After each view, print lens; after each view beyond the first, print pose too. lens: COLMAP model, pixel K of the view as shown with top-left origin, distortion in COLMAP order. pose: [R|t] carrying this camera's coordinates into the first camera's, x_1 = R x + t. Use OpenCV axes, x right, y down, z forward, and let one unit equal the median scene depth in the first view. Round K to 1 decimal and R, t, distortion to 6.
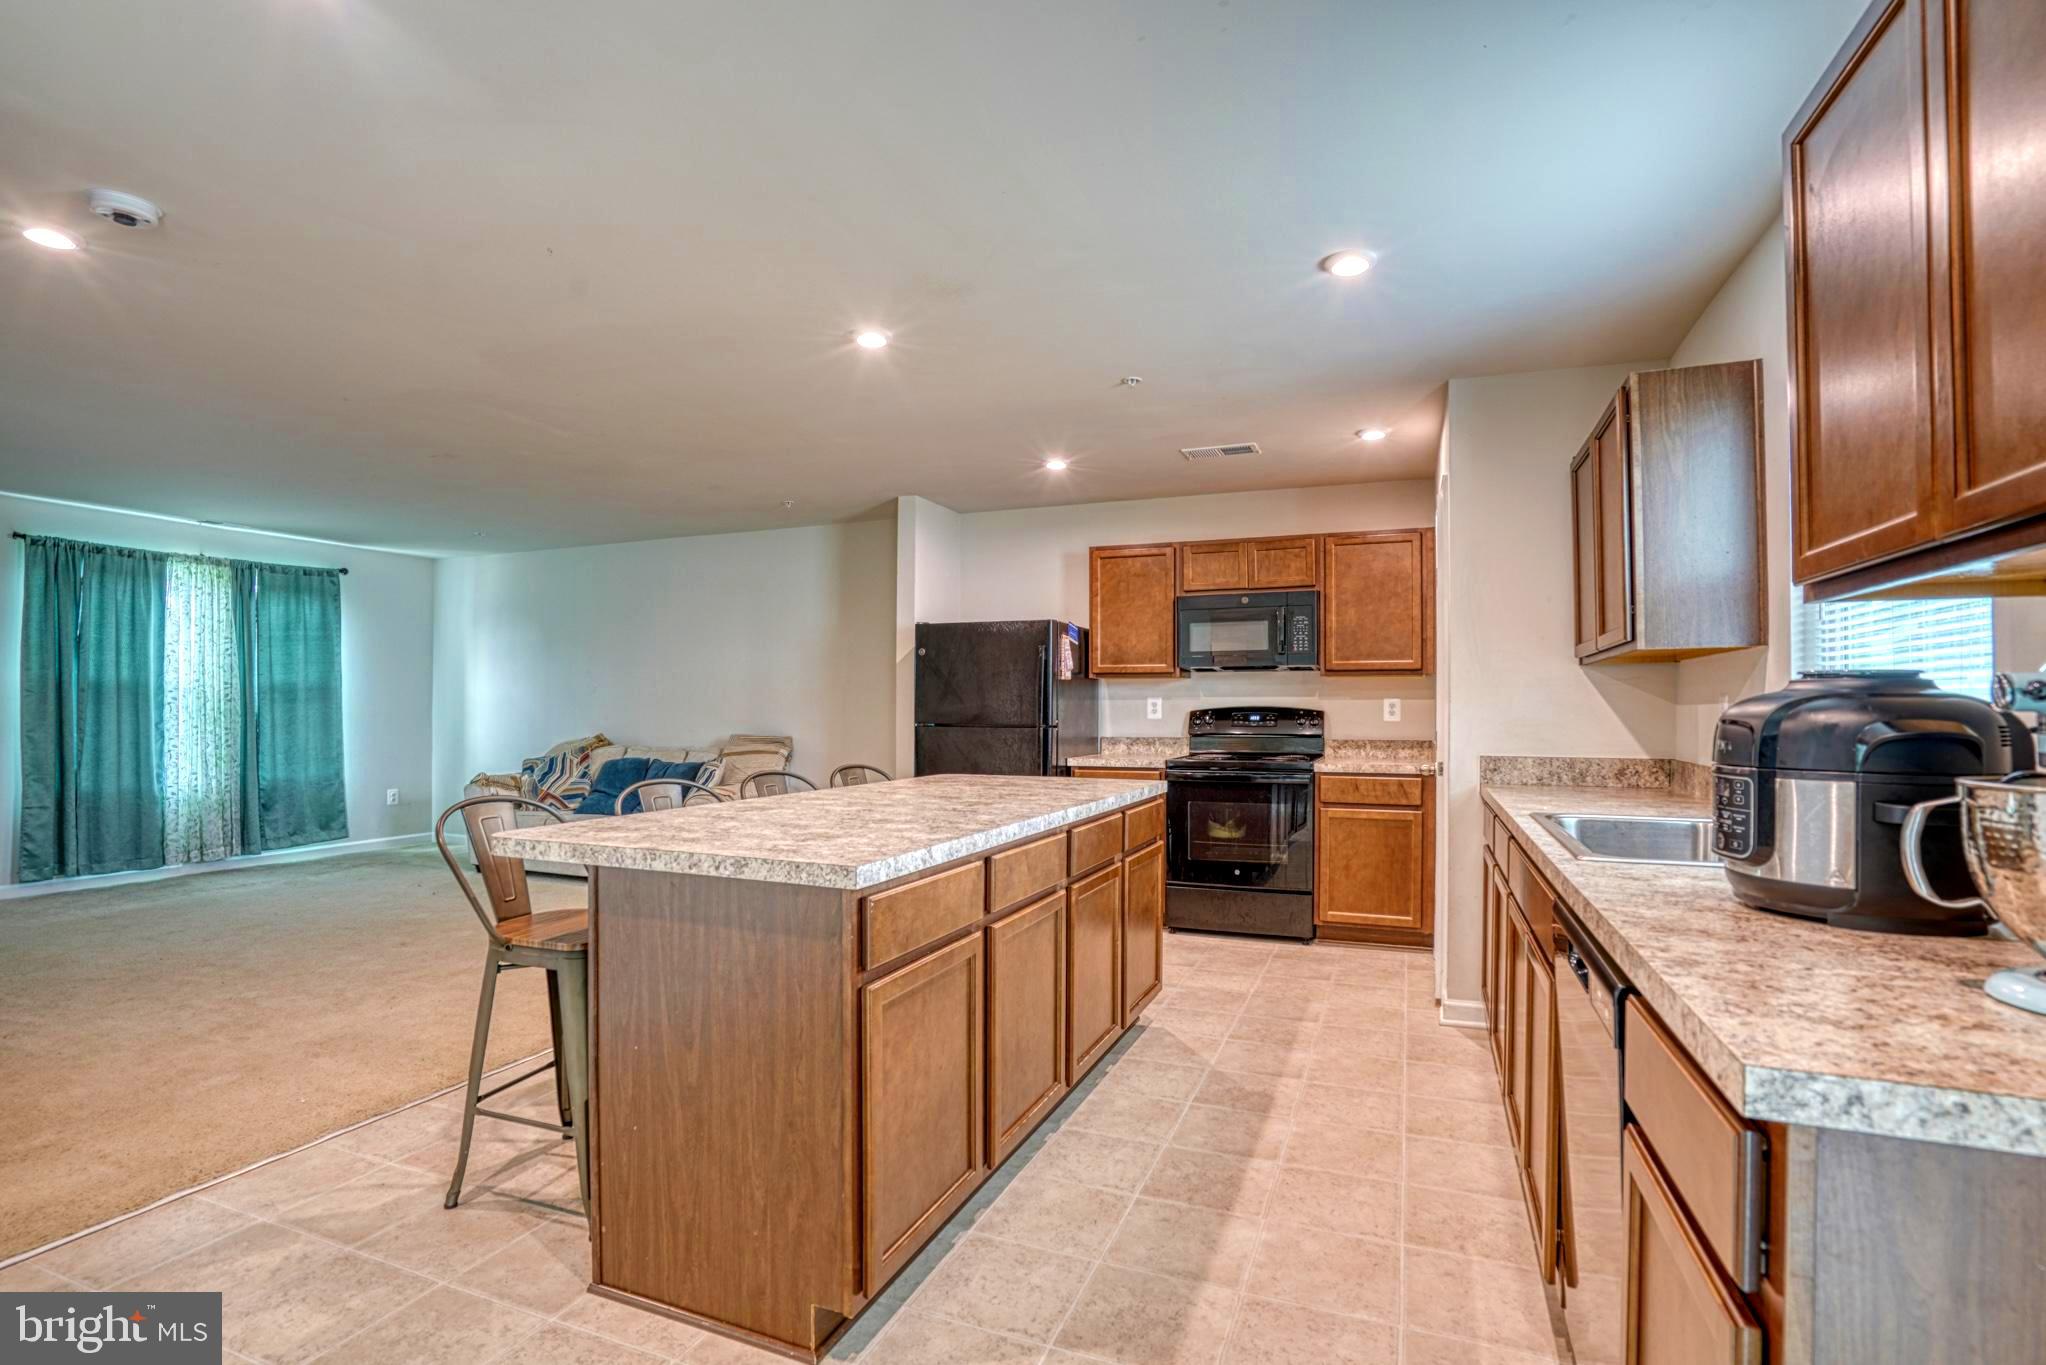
lens RADIAL K [[949.6, 0, 1024.4], [0, 949.6, 703.2], [0, 0, 1]] dist [-0.048238, 0.017020]
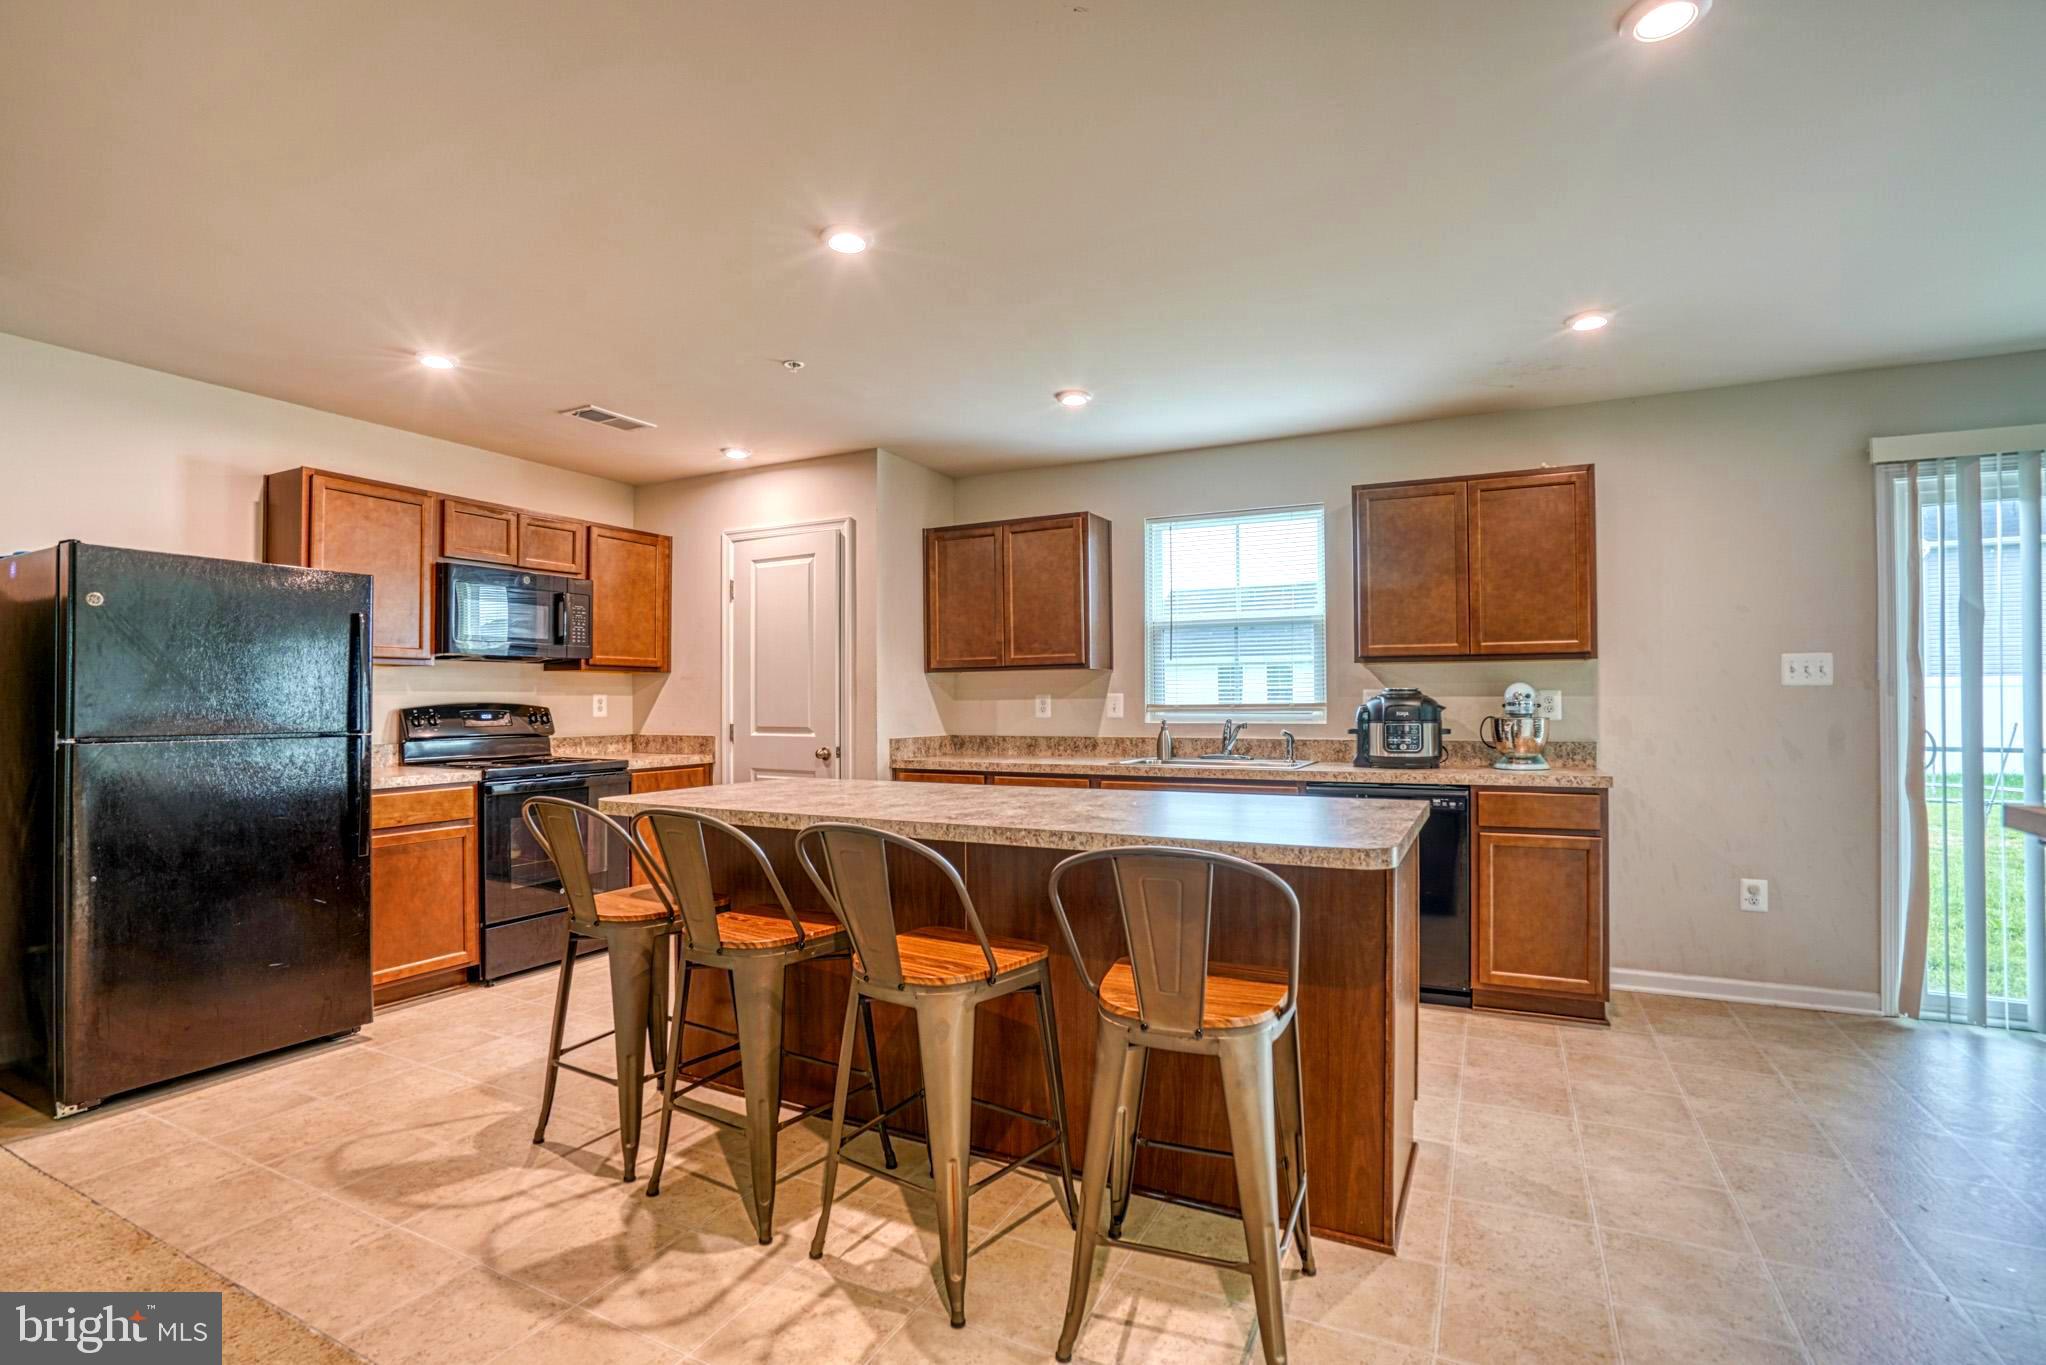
lens RADIAL K [[962.8, 0, 975.3], [0, 962.8, 687.4], [0, 0, 1]] dist [-0.058975, 0.022813]
pose [[0.114403, 0.012165, 0.993360, -0.517978], [-0.000272, 0.999925, -0.012214, 0.000028], [-0.993434, 0.001128, 0.114397, 0.439261]]
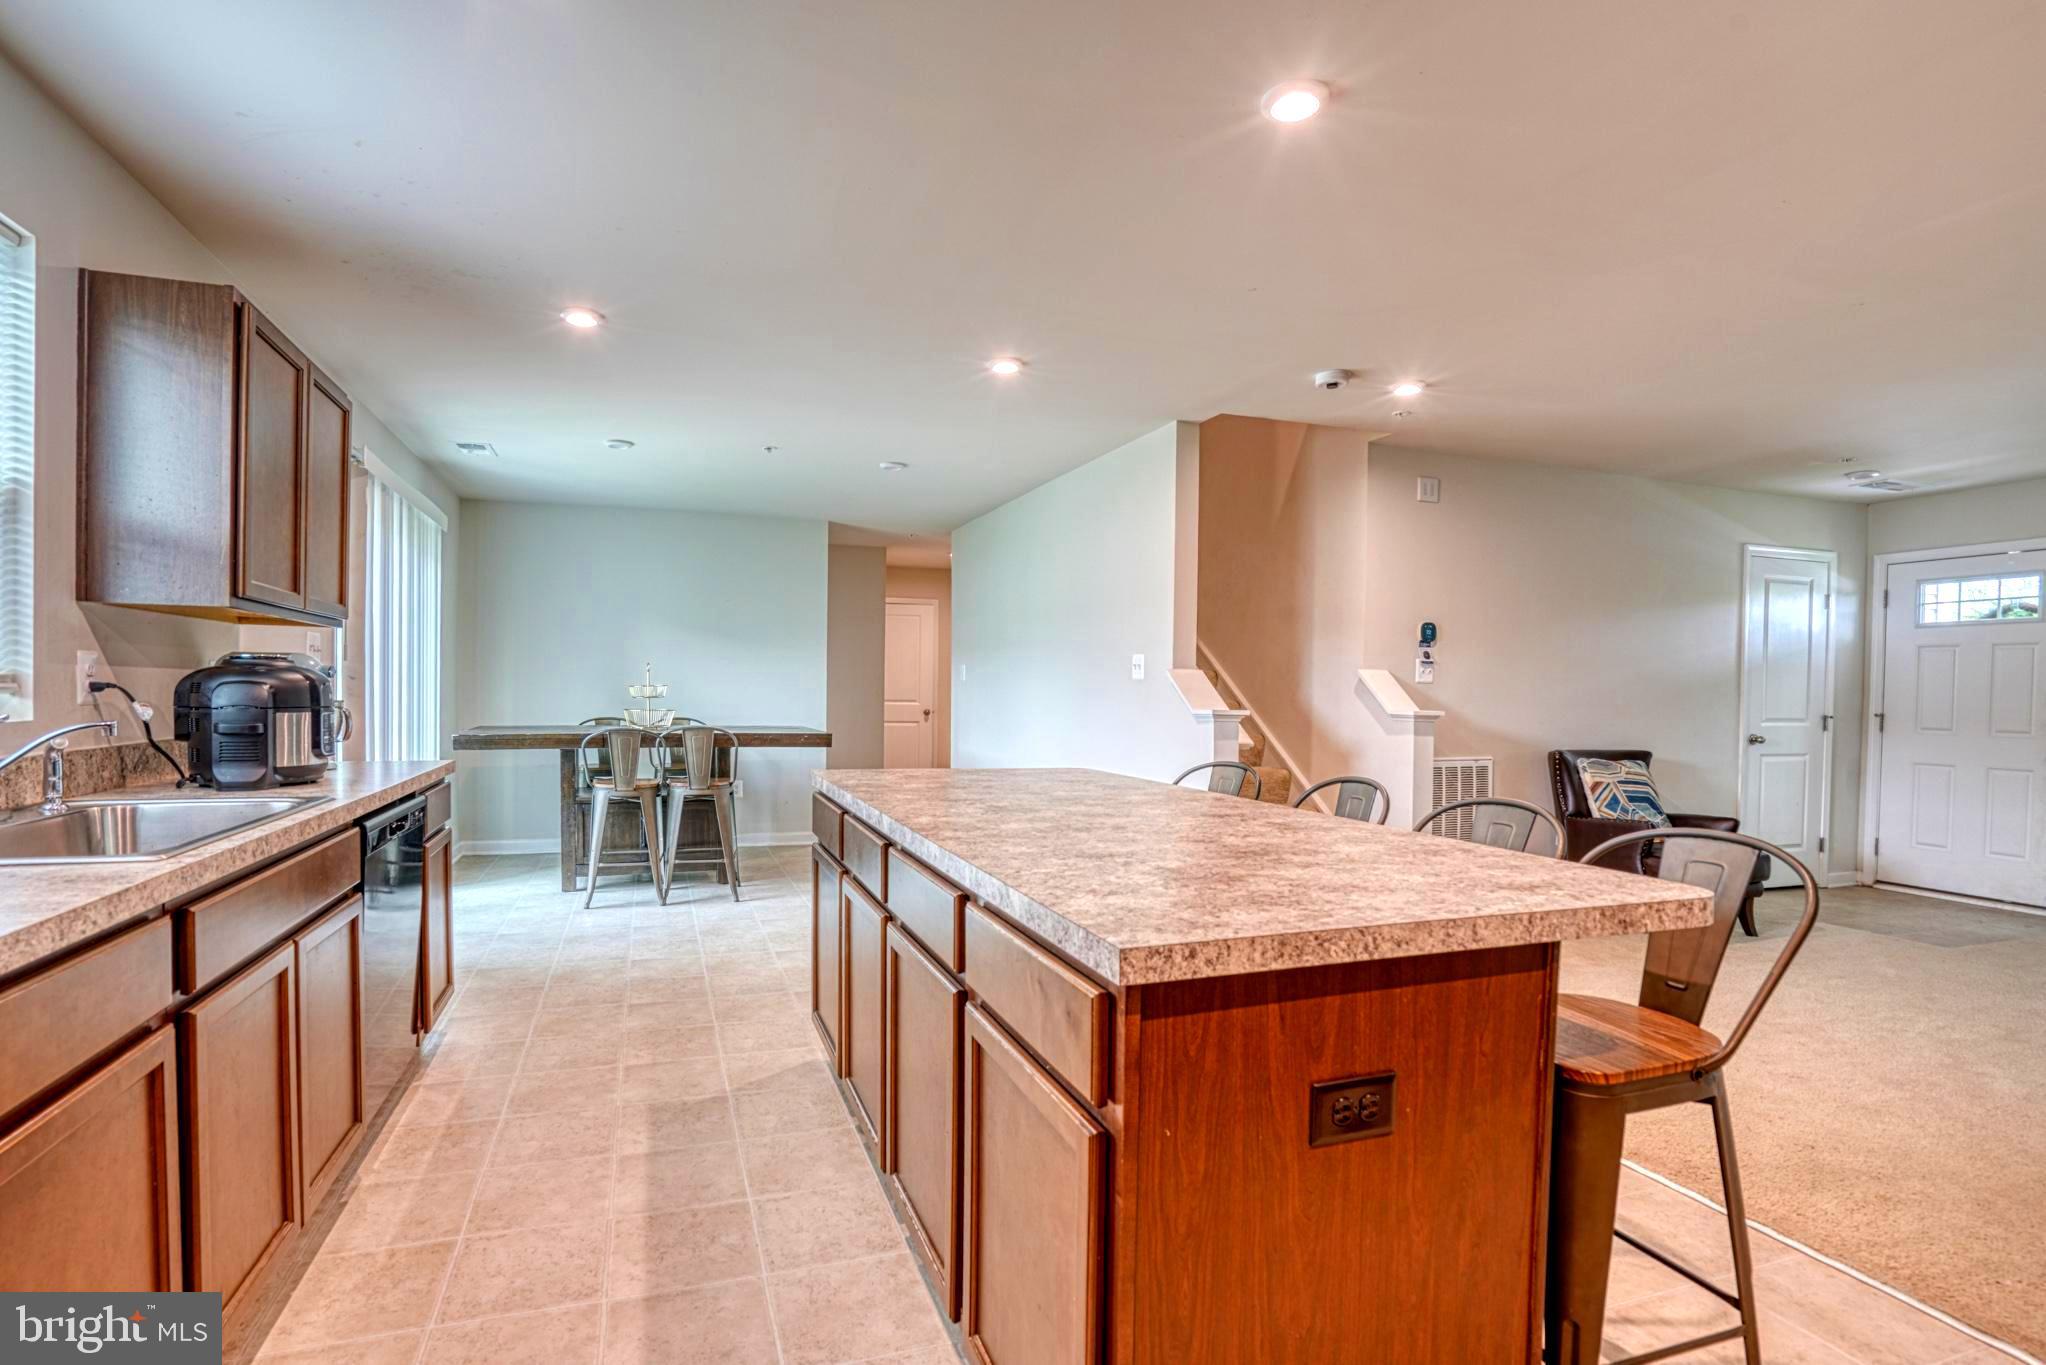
lens RADIAL K [[966.8, 0, 989.3], [0, 966.8, 706.0], [0, 0, 1]] dist [-0.069156, 0.029512]
pose [[-0.753224, -0.001552, -0.657763, 0.222844], [-0.014688, 0.999788, 0.014461, 0.003777], [0.657600, 0.020554, -0.753087, 0.735430]]
